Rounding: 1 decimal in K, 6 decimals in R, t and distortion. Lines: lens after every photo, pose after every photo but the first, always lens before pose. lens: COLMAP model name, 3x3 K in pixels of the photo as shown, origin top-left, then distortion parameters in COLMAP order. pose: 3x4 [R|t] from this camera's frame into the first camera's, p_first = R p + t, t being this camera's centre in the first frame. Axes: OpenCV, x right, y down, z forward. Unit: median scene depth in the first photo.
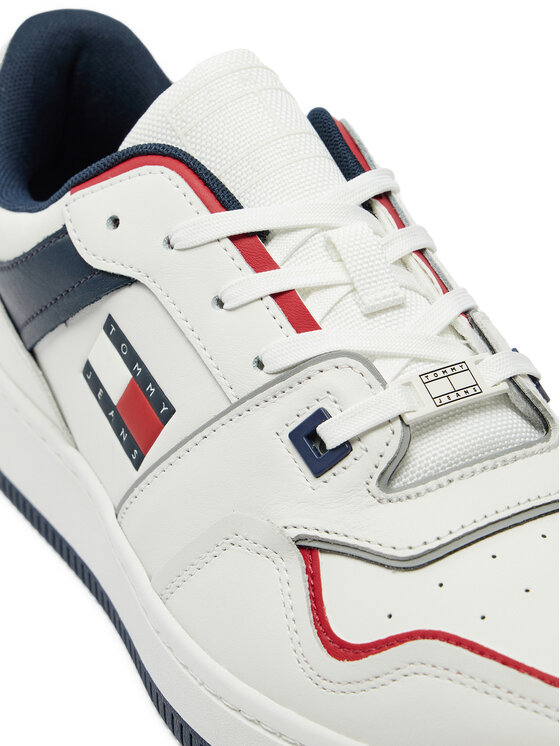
lens RADIAL K [[2263.6, 0, 280.0], [0, 2263.6, 373.0], [0, 0, 1]] dist [-0.079779, -1.569455]
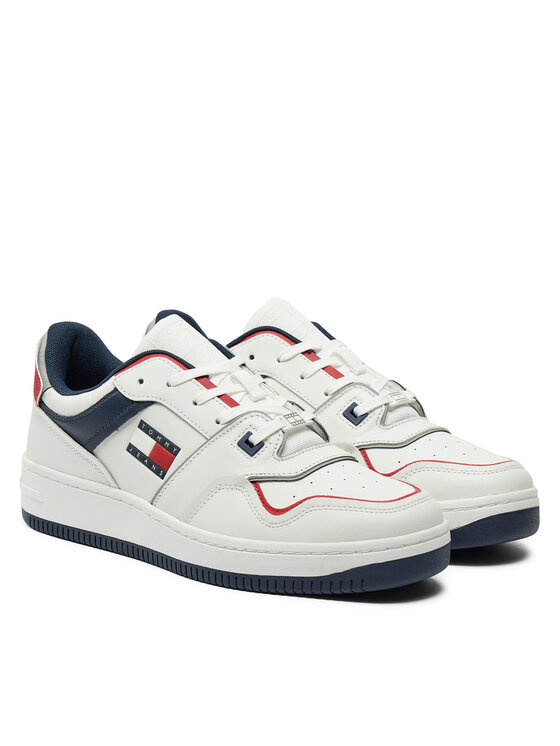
lens RADIAL K [[2179.0, 0, 280.0], [0, 2179.0, 373.0], [0, 0, 1]] dist [-0.030470, -0.058980]
pose [[0.947487, -0.059388, 0.314233, -0.695957], [0.144442, 0.956139, -0.254823, 0.567048], [-0.285317, 0.286830, 0.914507, -1.240477]]
